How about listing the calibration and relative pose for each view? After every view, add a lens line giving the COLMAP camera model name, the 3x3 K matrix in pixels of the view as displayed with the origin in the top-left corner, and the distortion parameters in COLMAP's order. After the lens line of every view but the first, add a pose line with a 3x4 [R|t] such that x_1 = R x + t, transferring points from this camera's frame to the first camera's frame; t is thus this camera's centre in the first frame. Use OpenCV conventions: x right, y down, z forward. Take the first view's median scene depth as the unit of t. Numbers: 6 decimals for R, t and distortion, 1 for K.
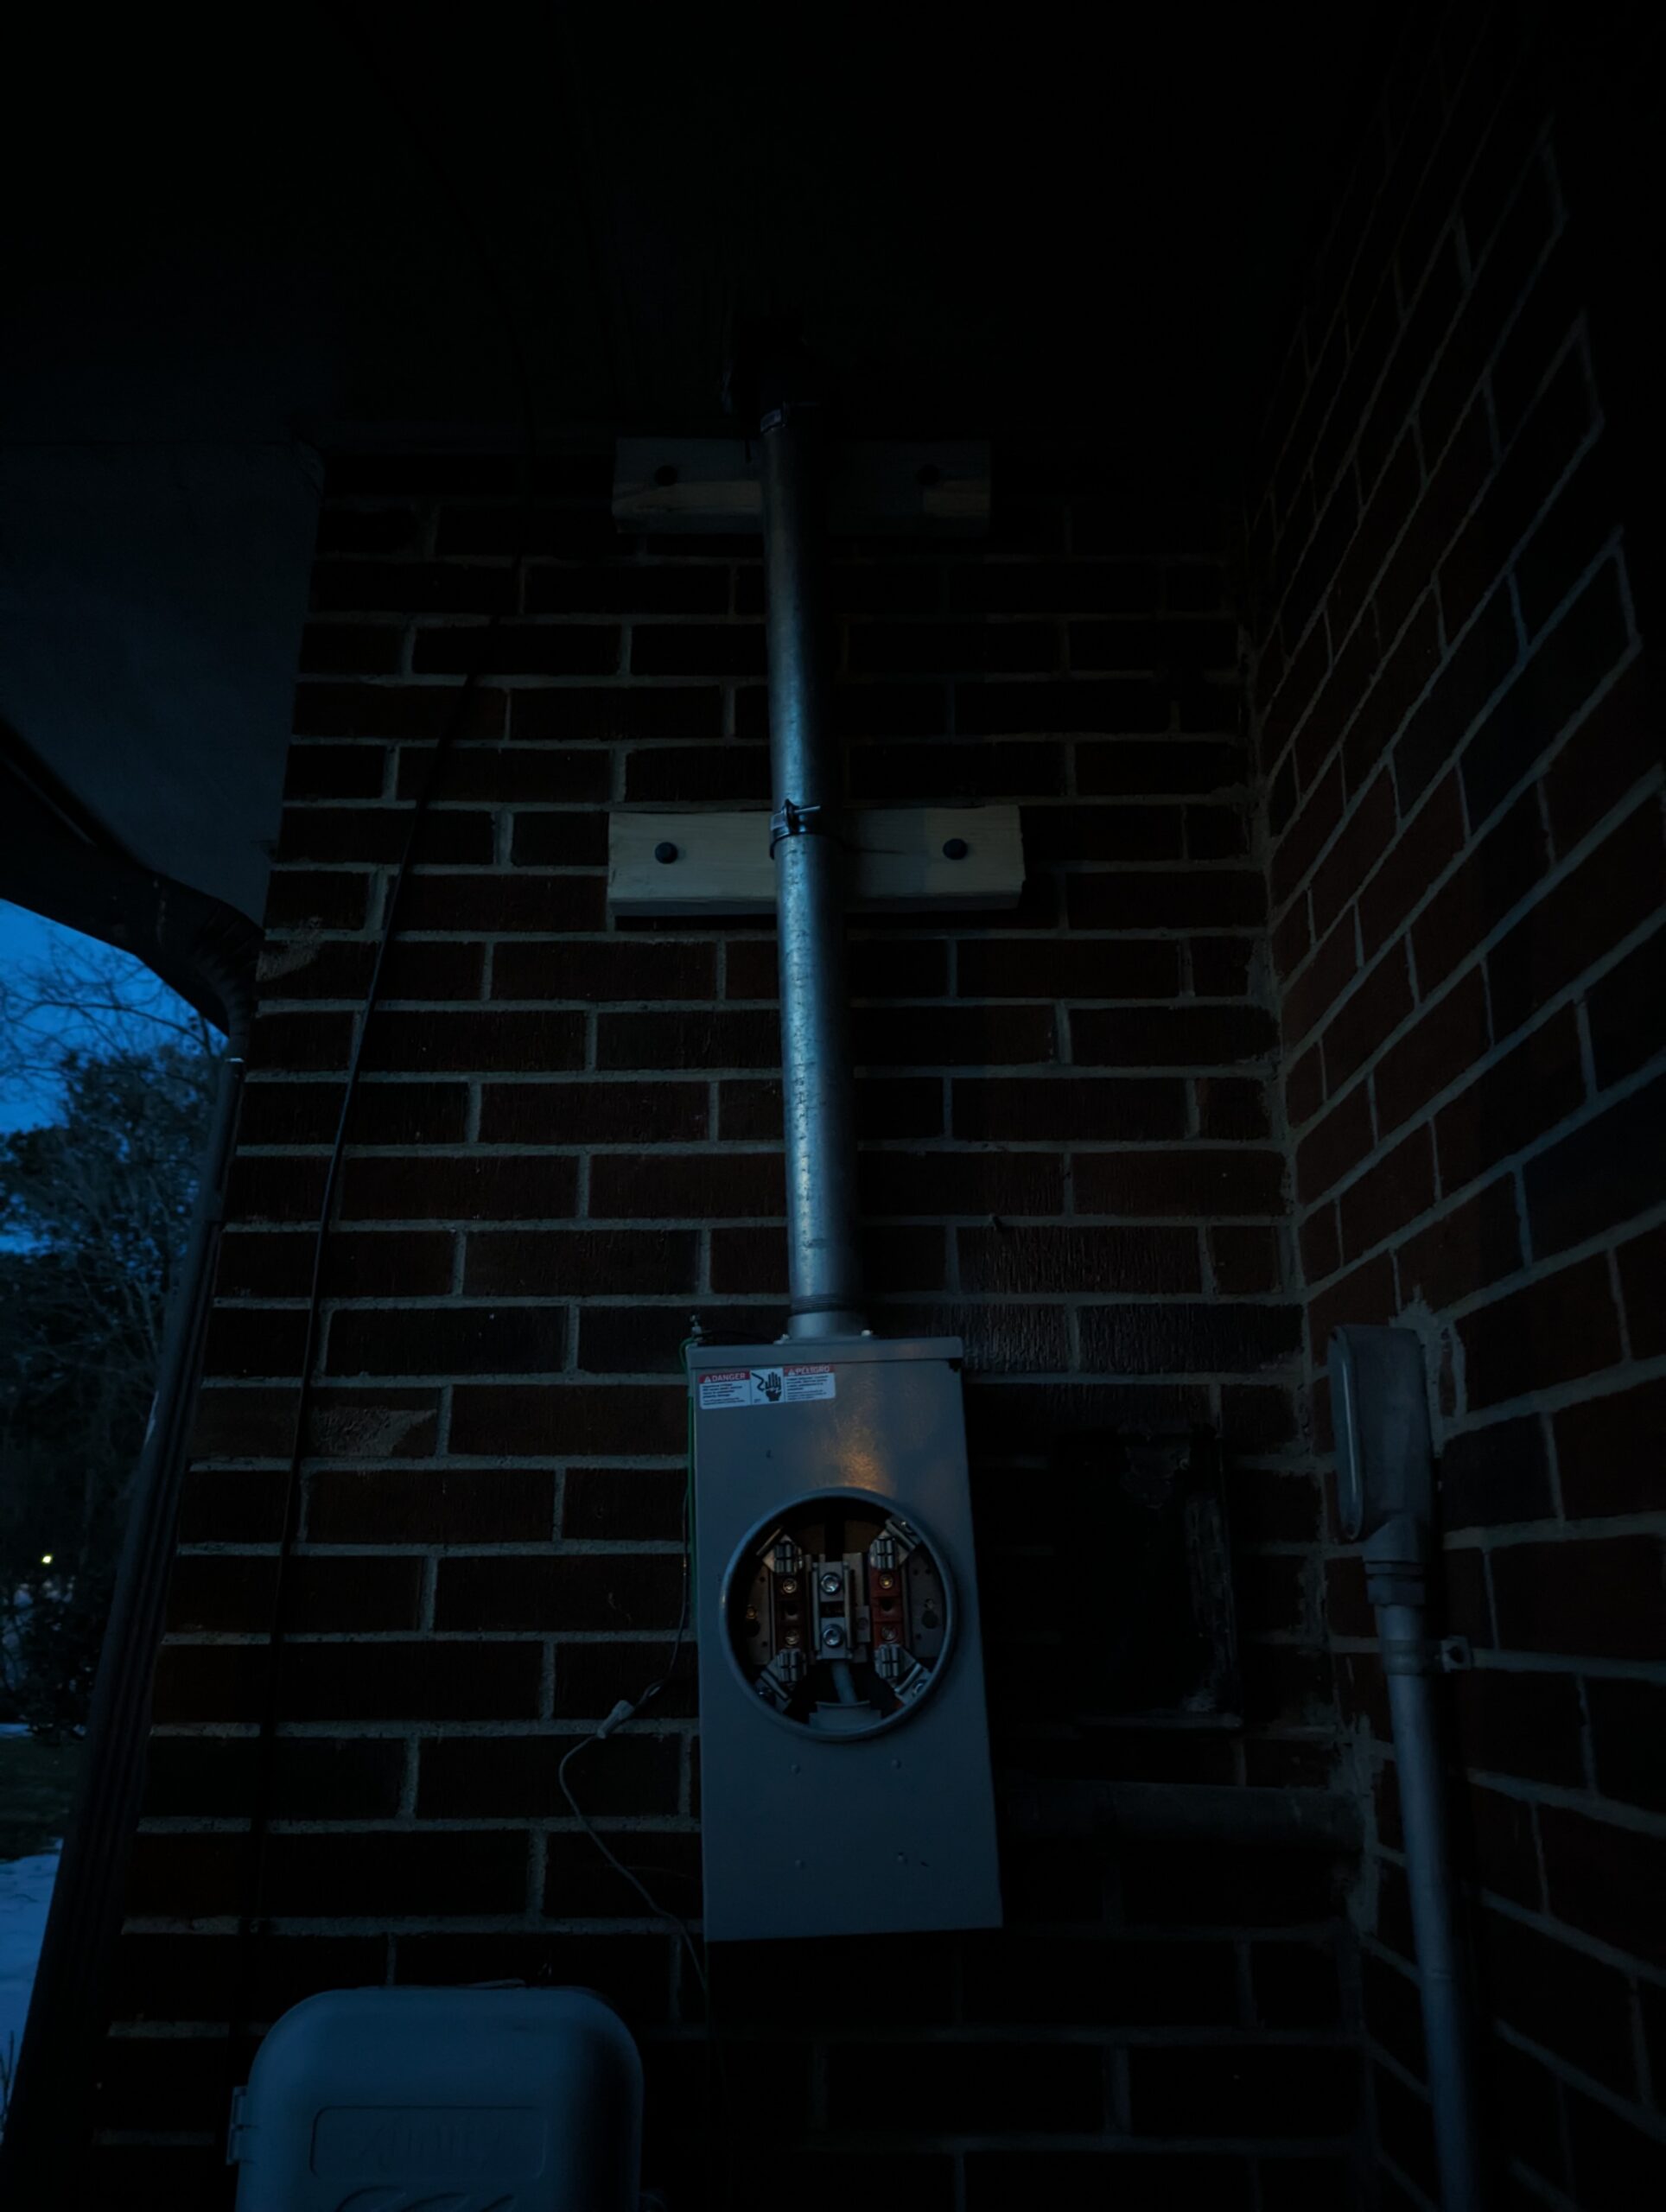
lens RADIAL K [[1554.1, 0, 833.0], [0, 1554.1, 1106.0], [0, 0, 1]] dist [0.034921, -0.000651]
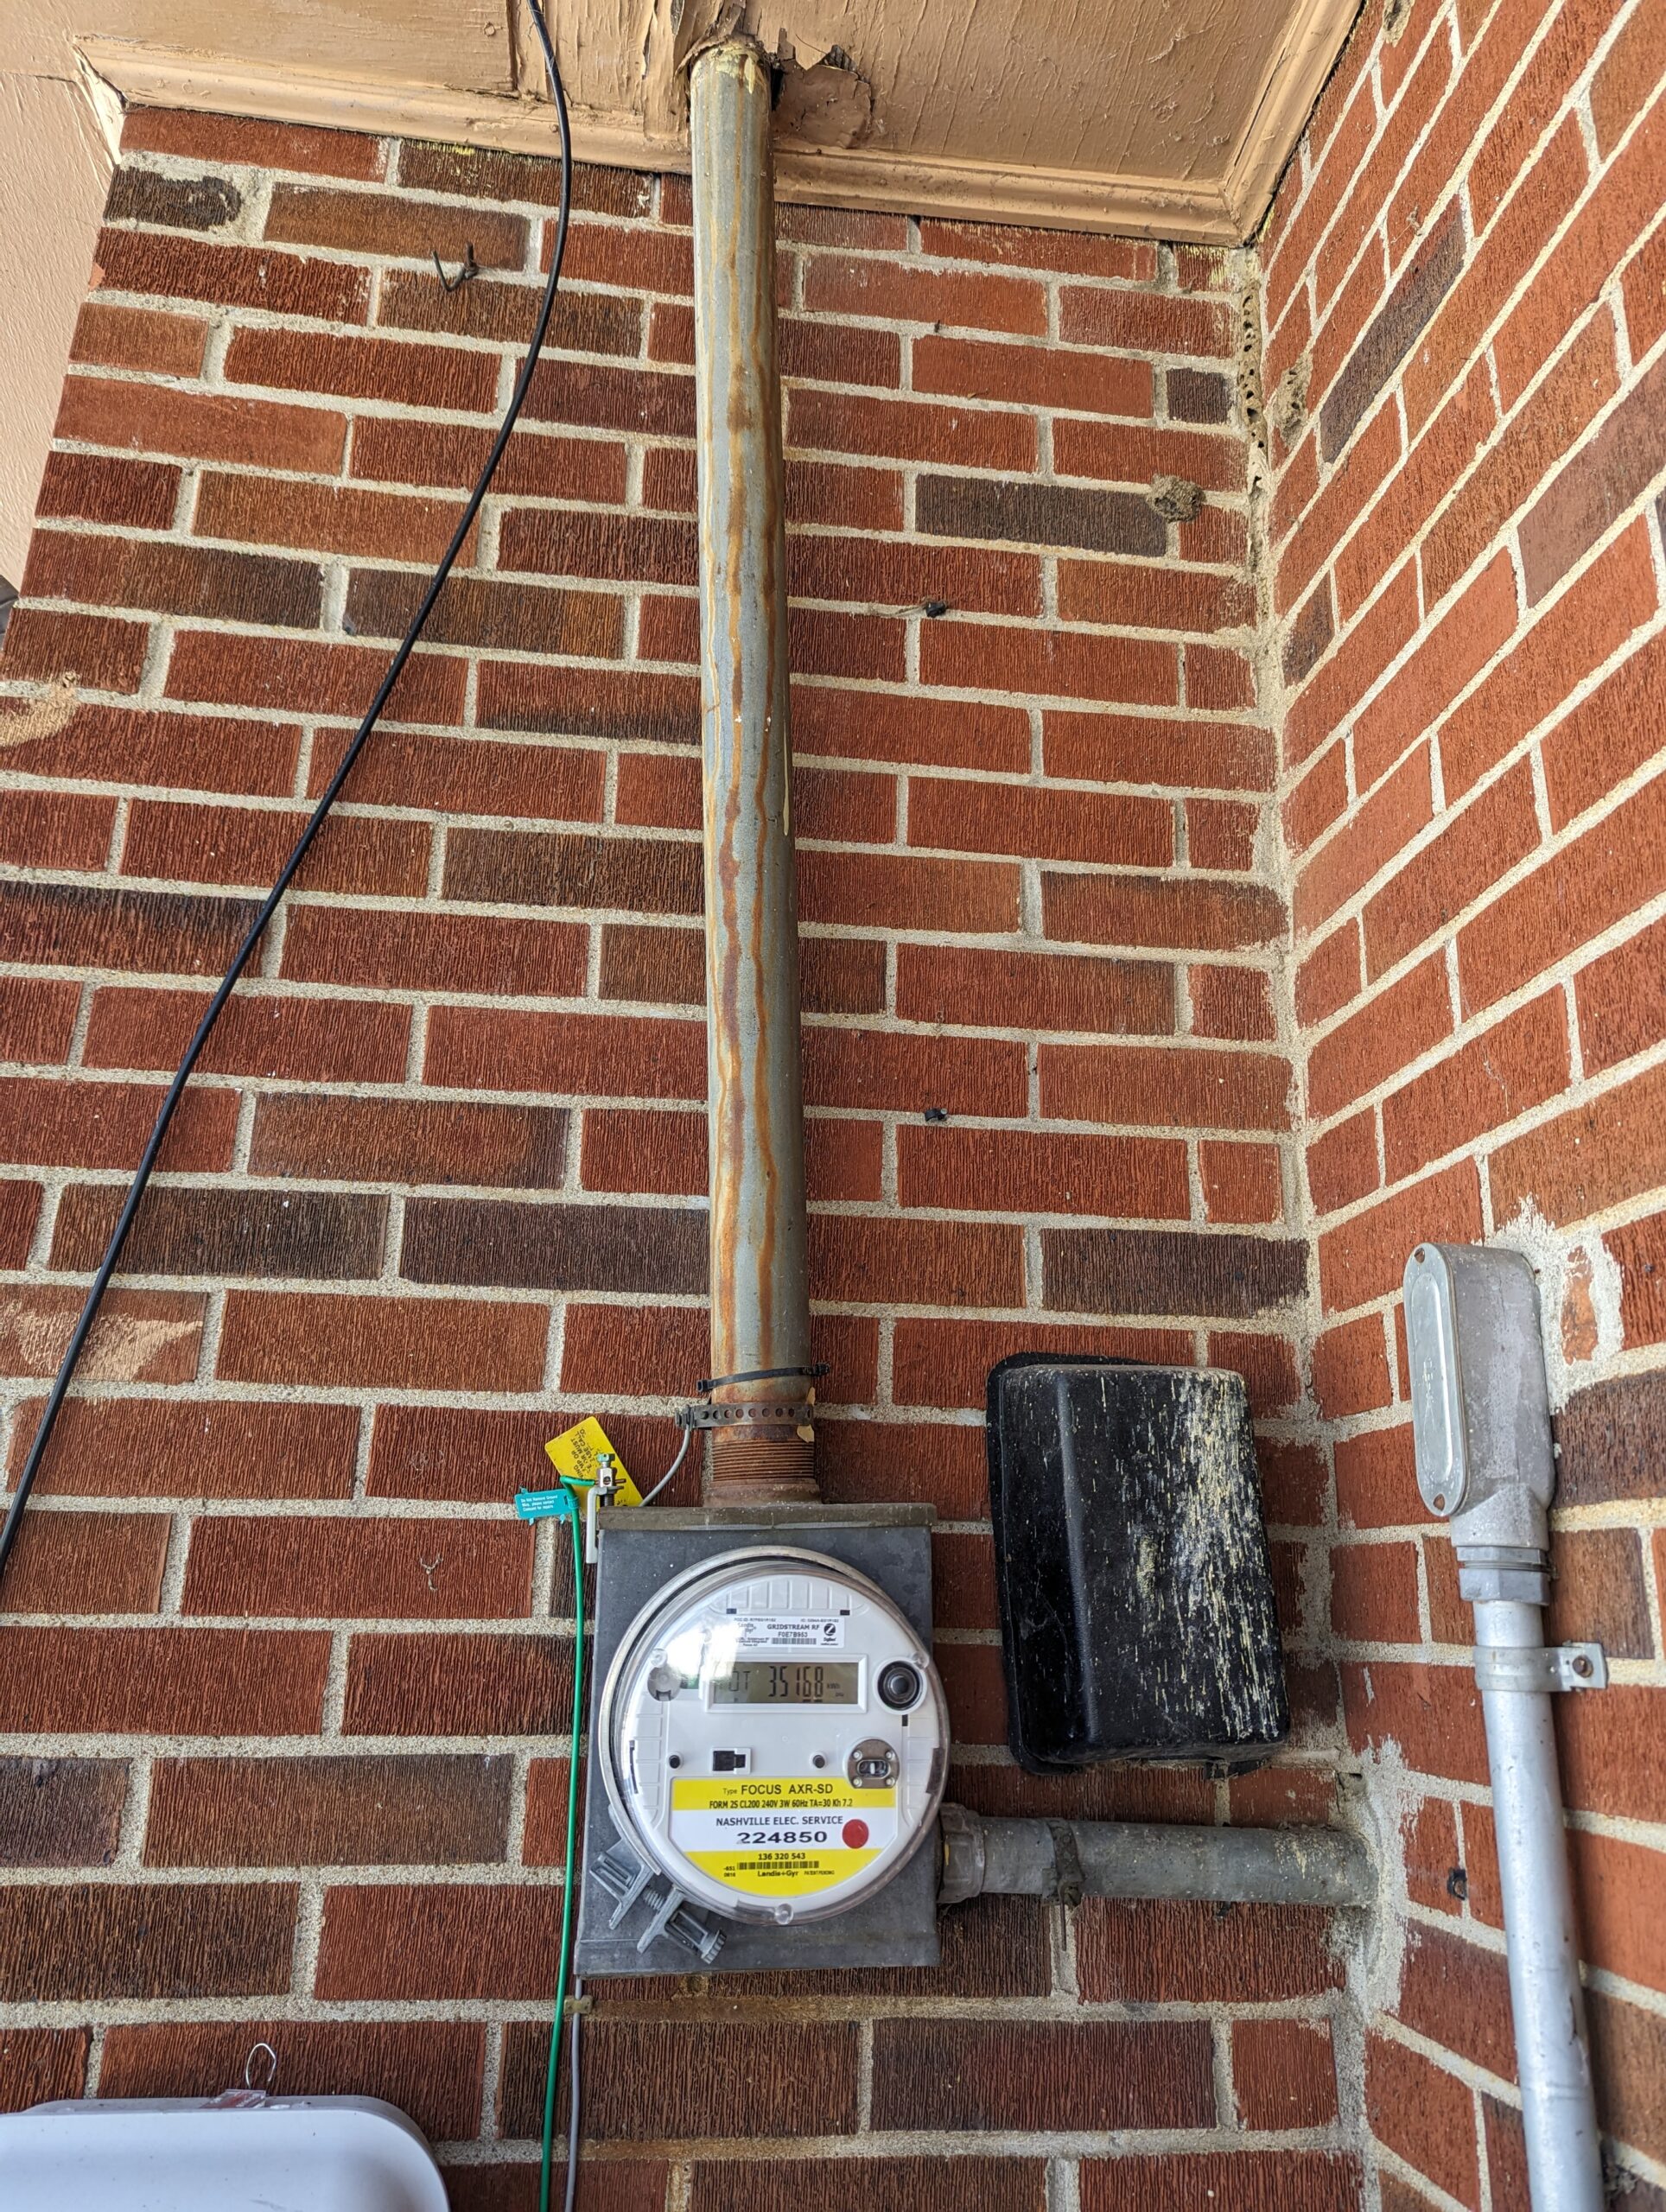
lens RADIAL K [[1574.6, 0, 836.5], [0, 1574.6, 1114.3], [0, 0, 1]] dist [0.019477, -0.003247]
pose [[0.989517, 0.061166, 0.130824, -0.057291], [-0.062107, 0.998065, 0.003125, 0.072923], [-0.130380, -0.011217, 0.991401, 0.206003]]
